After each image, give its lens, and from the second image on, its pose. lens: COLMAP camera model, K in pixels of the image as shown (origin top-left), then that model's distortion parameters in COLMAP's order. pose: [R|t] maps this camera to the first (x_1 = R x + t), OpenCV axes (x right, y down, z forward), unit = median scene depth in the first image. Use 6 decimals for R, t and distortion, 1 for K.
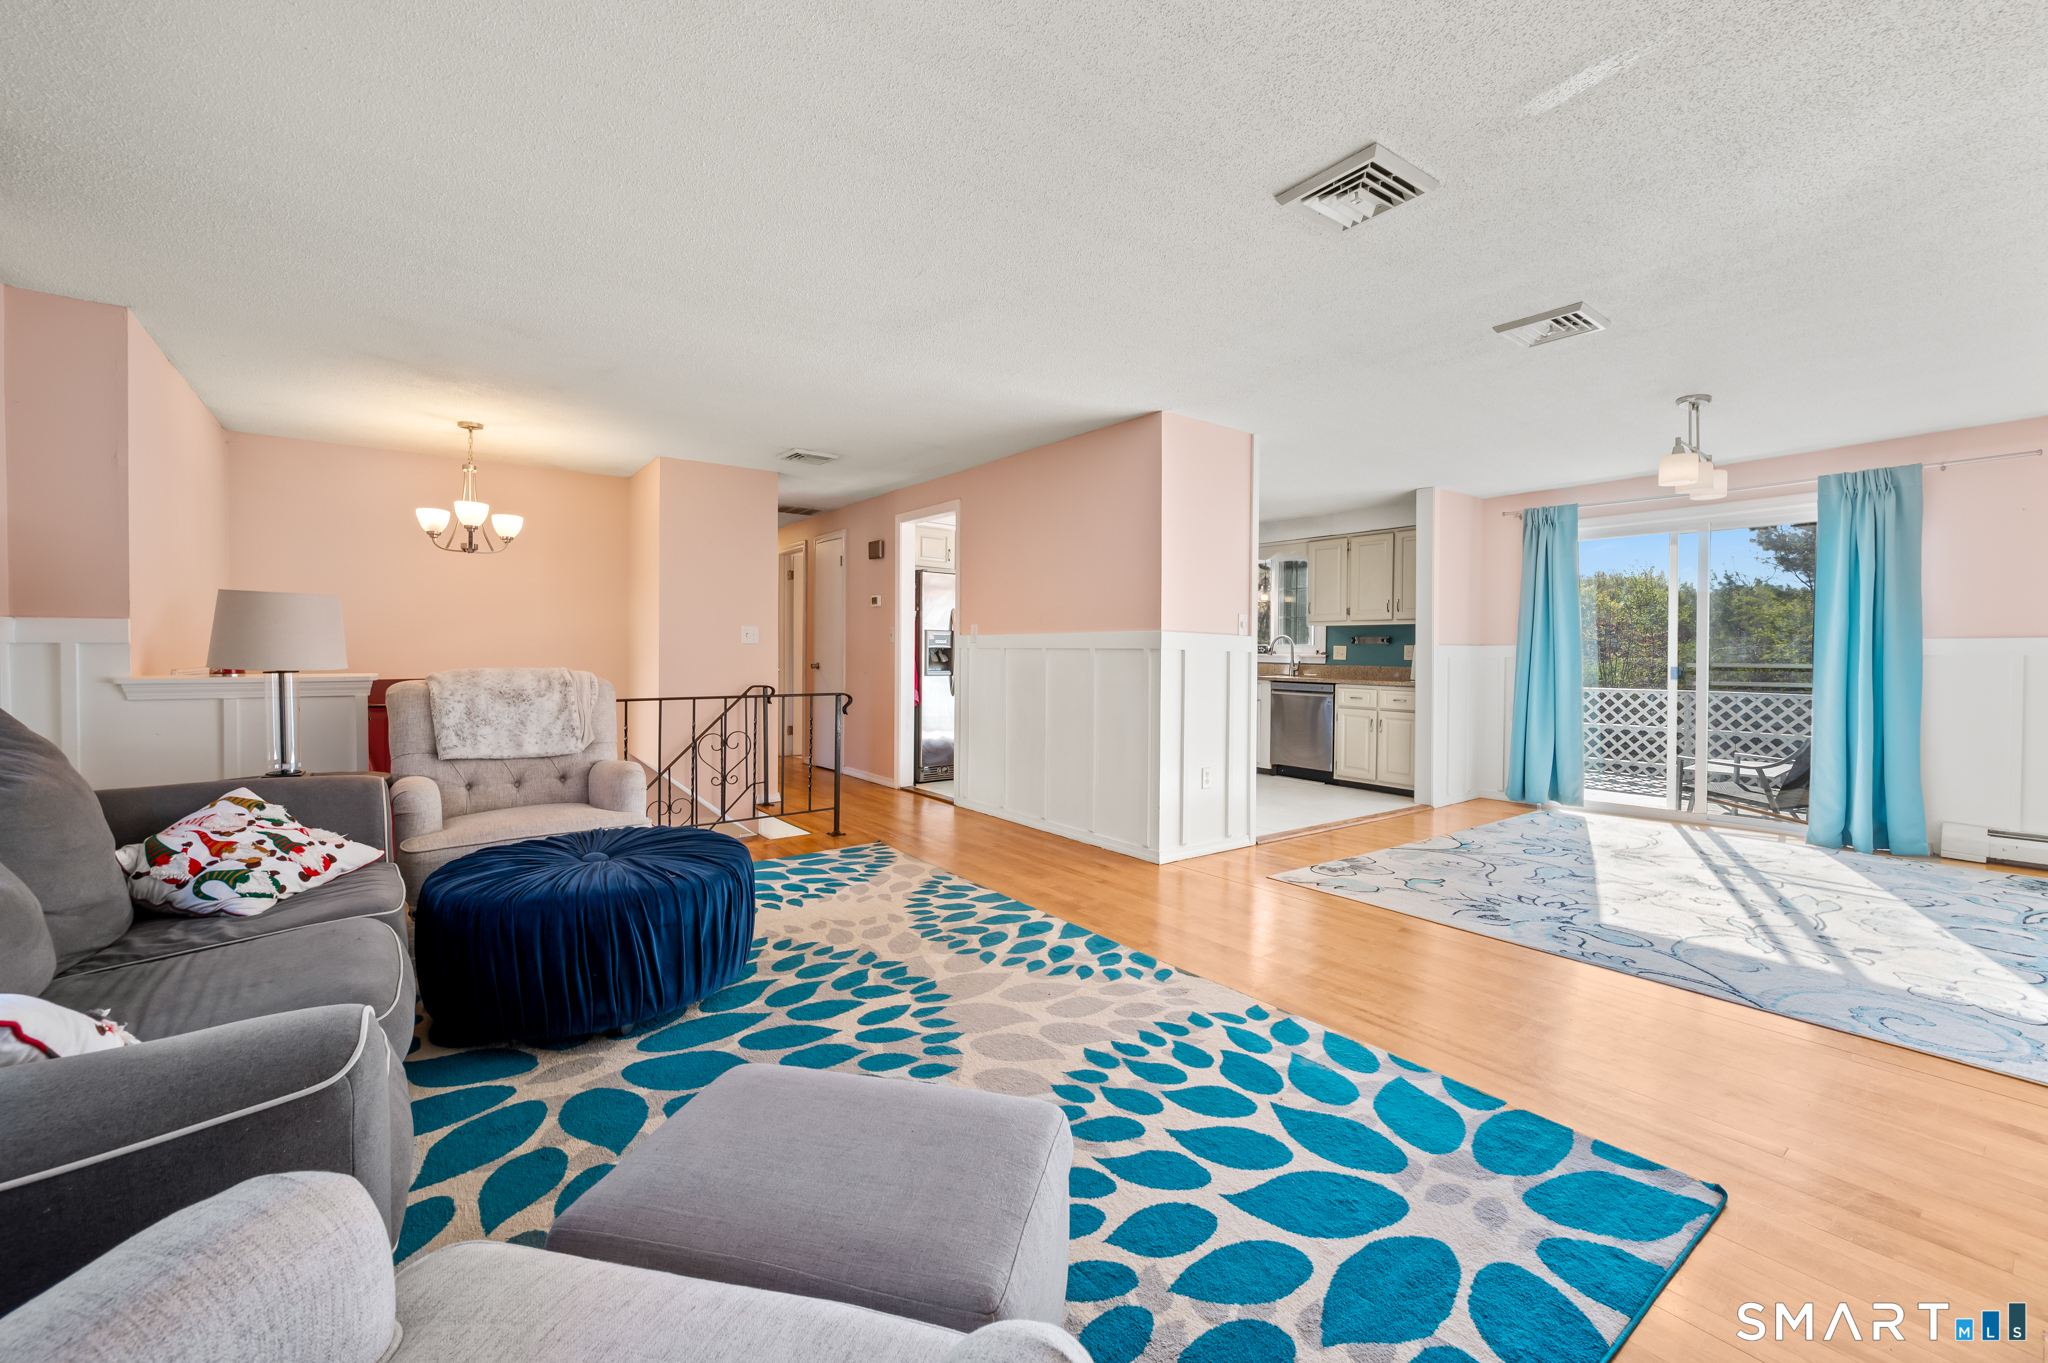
lens RADIAL K [[815.3, 0, 1025.8], [0, 815.3, 669.0], [0, 0, 1]] dist [0.000730, -0.000046]
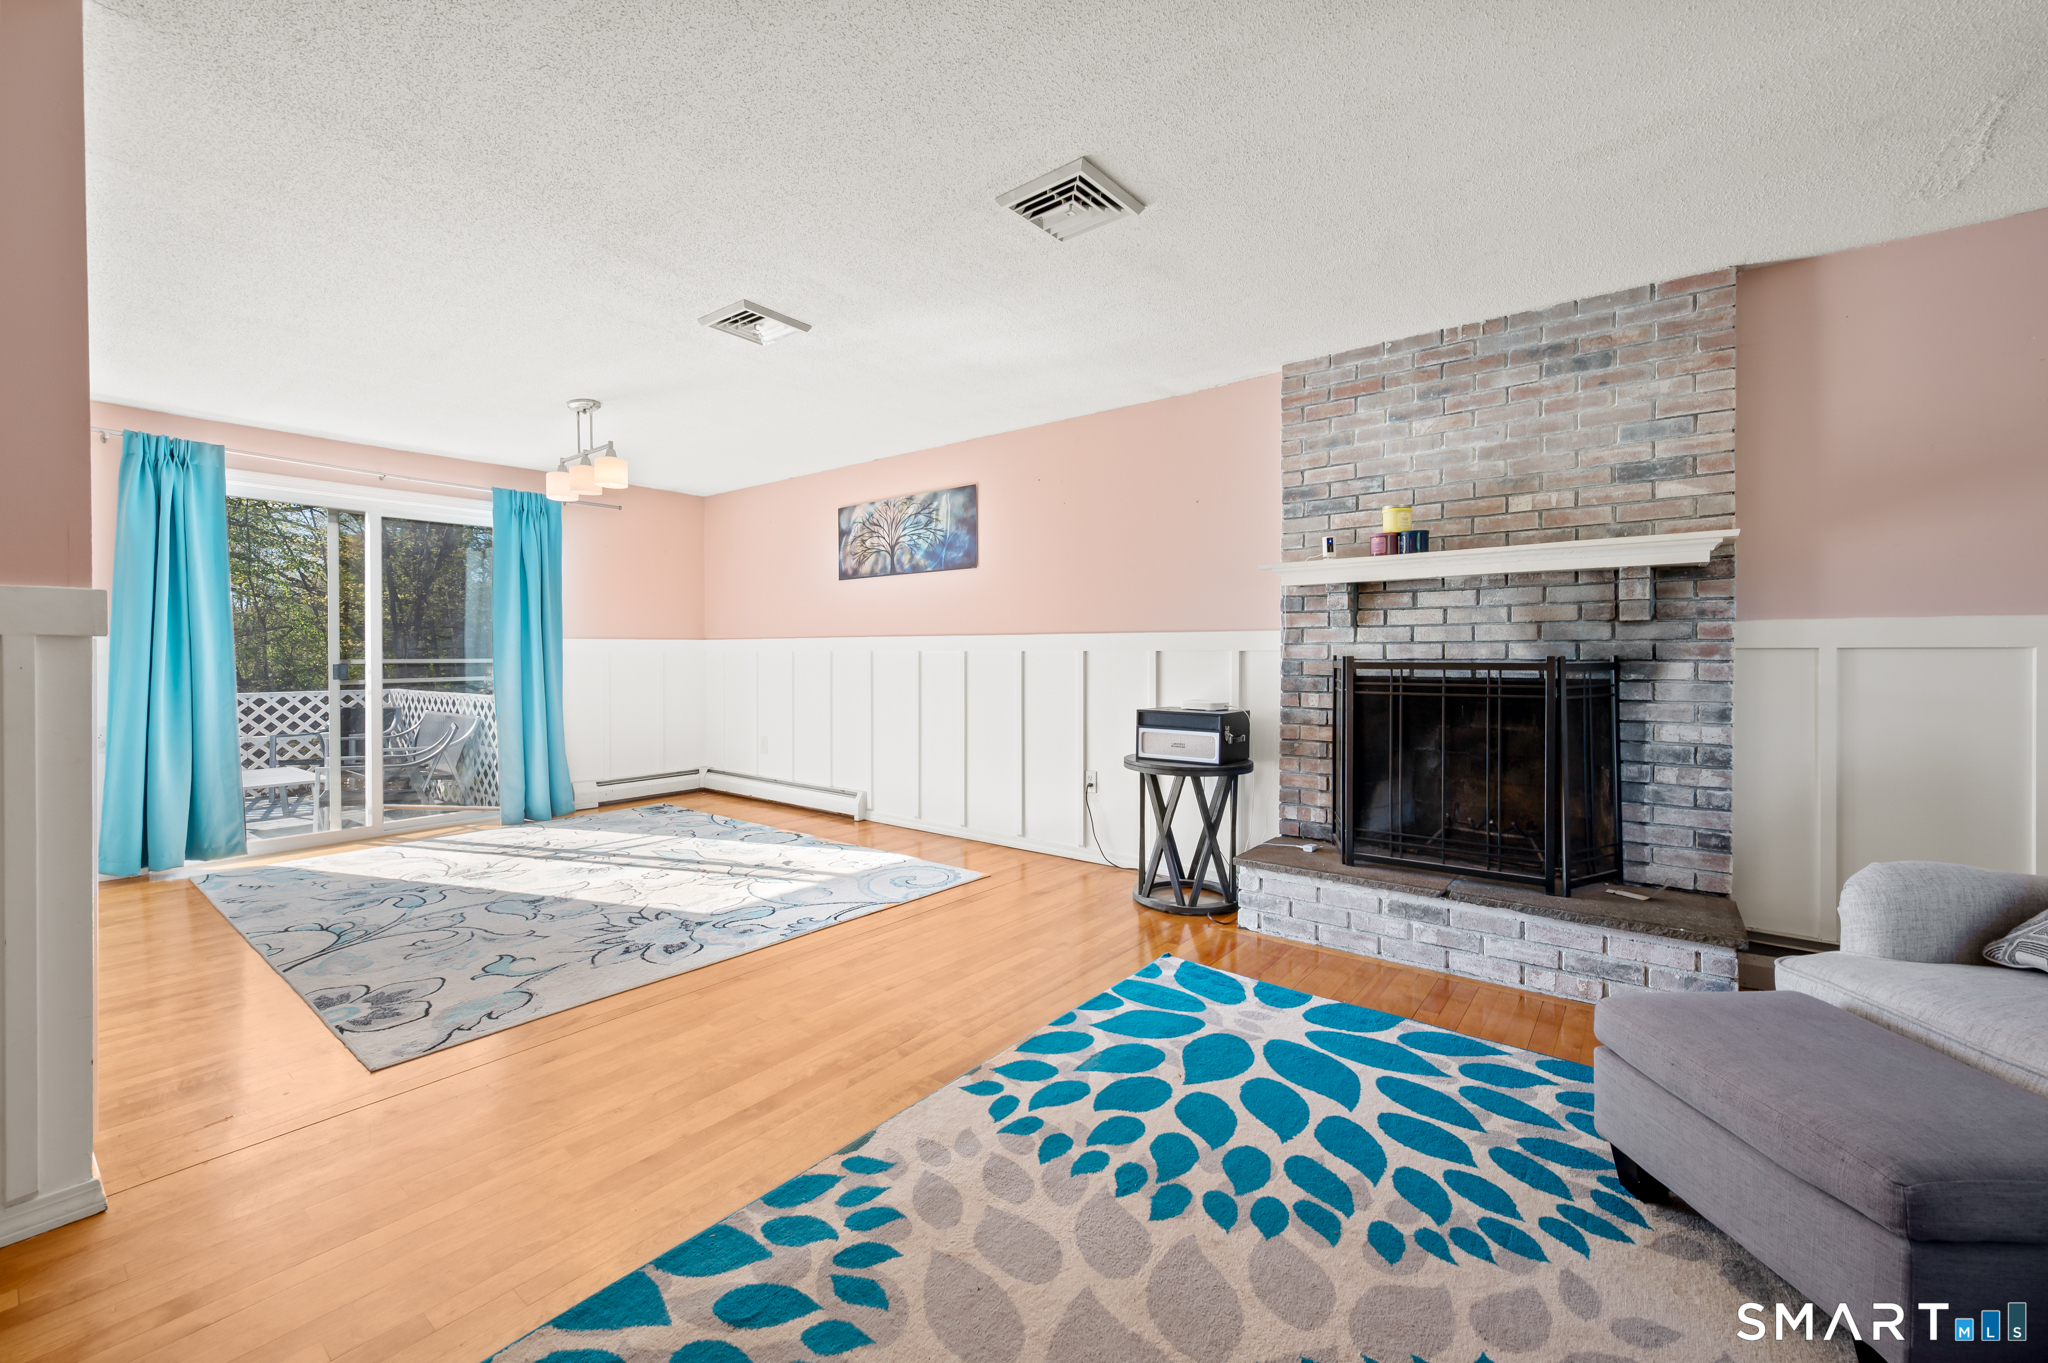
lens RADIAL K [[816.5, 0, 1030.2], [0, 816.5, 656.0], [0, 0, 1]] dist [-0.000088, -0.000023]
pose [[-0.249835, -0.005903, 0.968270, -0.459421], [0.018231, 0.999775, 0.010799, -0.016846], [-0.968117, 0.020351, -0.249672, 1.020979]]
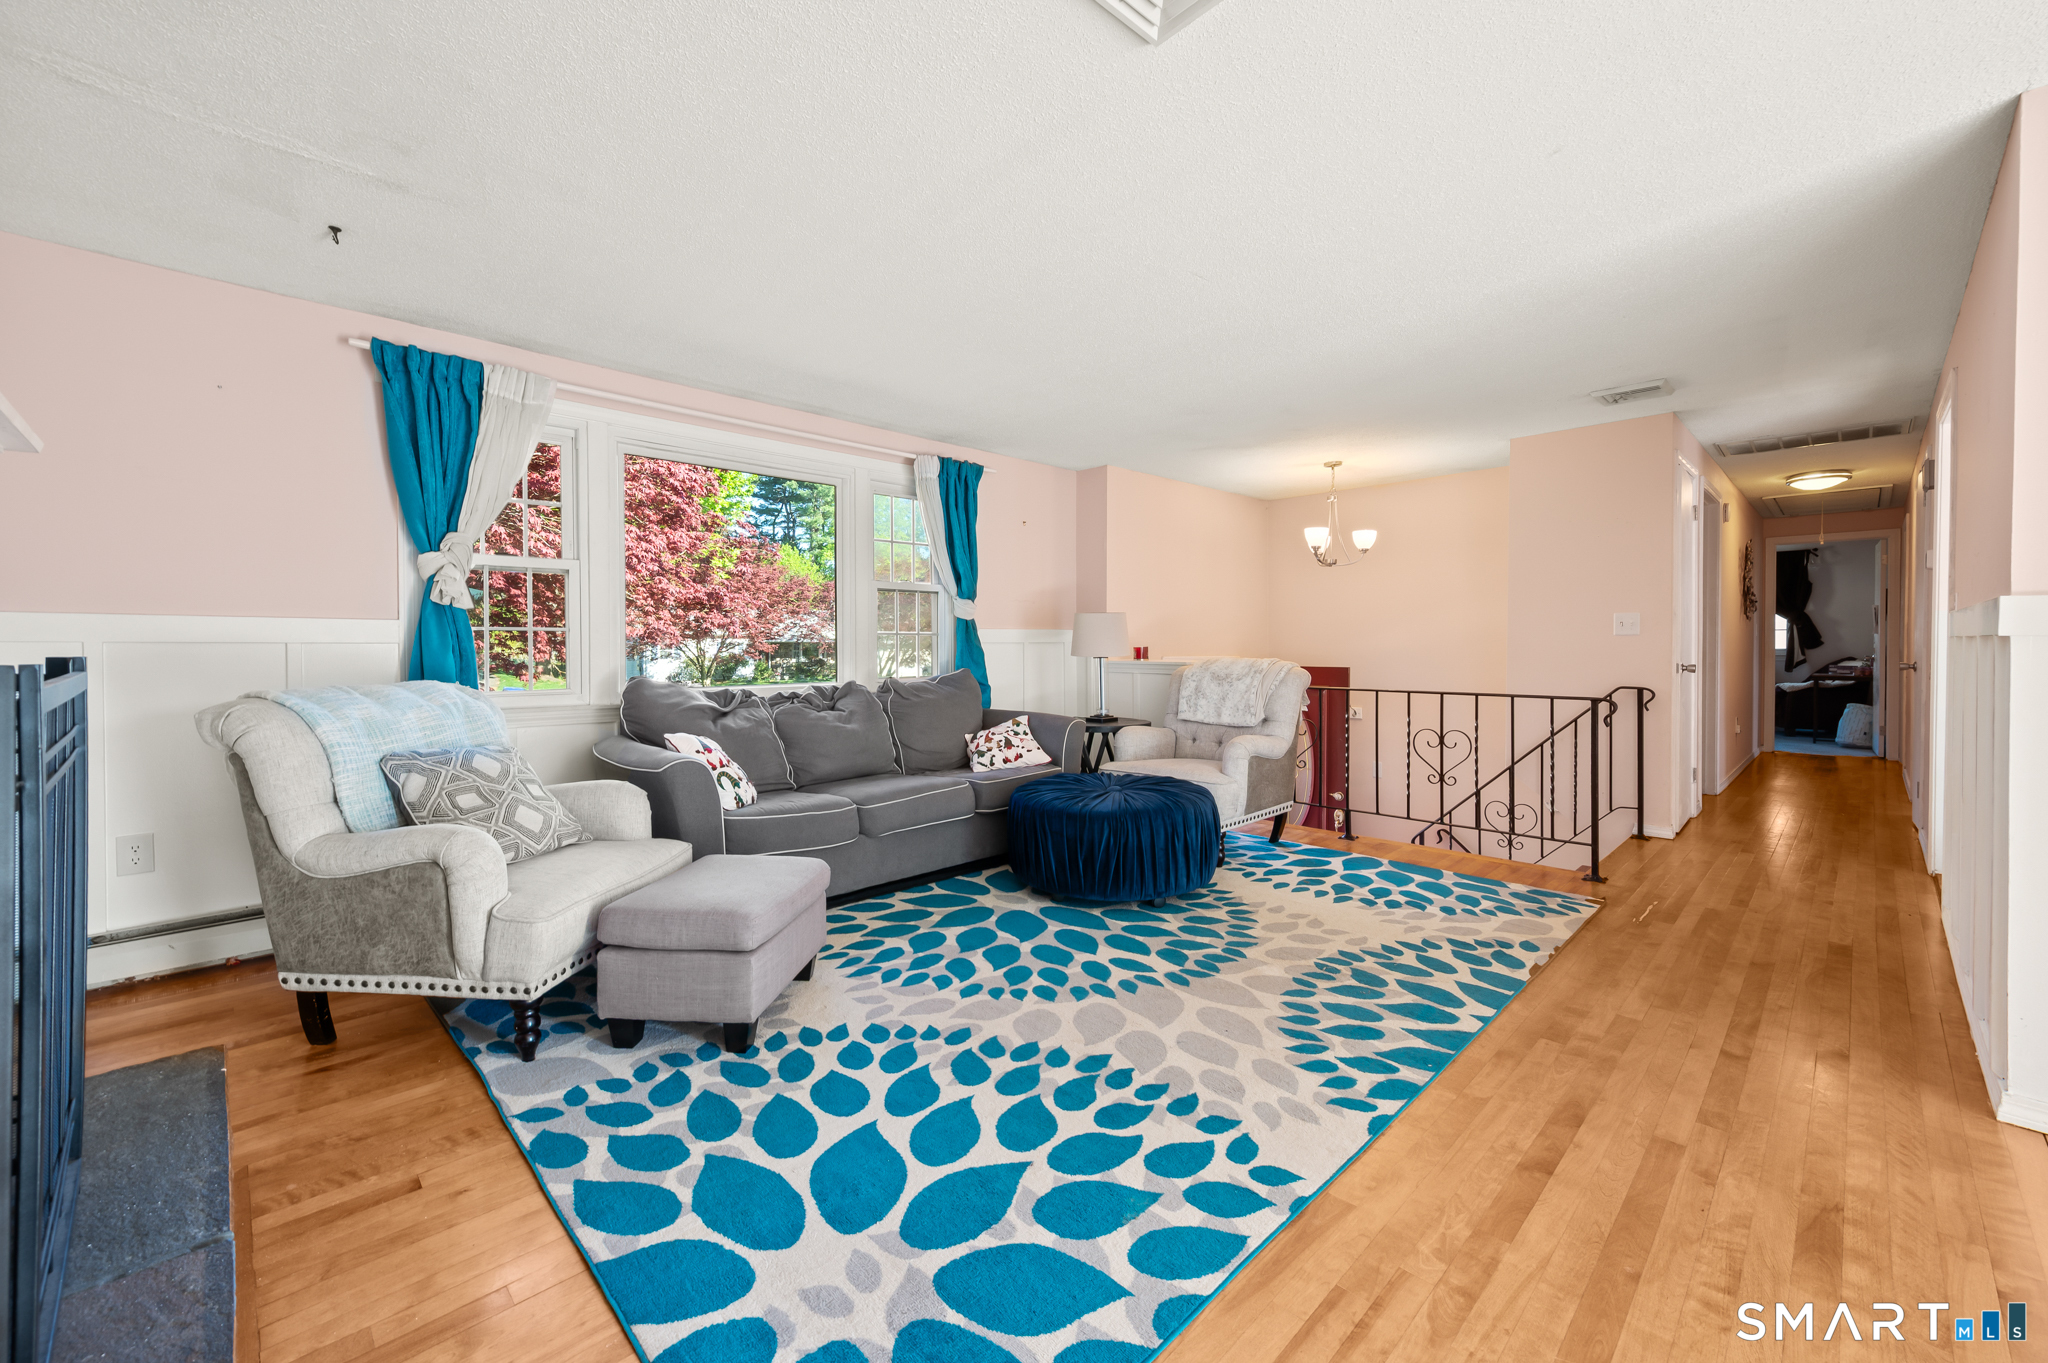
lens RADIAL K [[823.7, 0, 1027.5], [0, 823.7, 670.5], [0, 0, 1]] dist [0.002883, -0.000001]
pose [[0.119962, 0.026422, -0.992427, 0.822203], [-0.020146, 0.999505, 0.024175, -0.008114], [0.992574, 0.017093, 0.120435, 0.628059]]
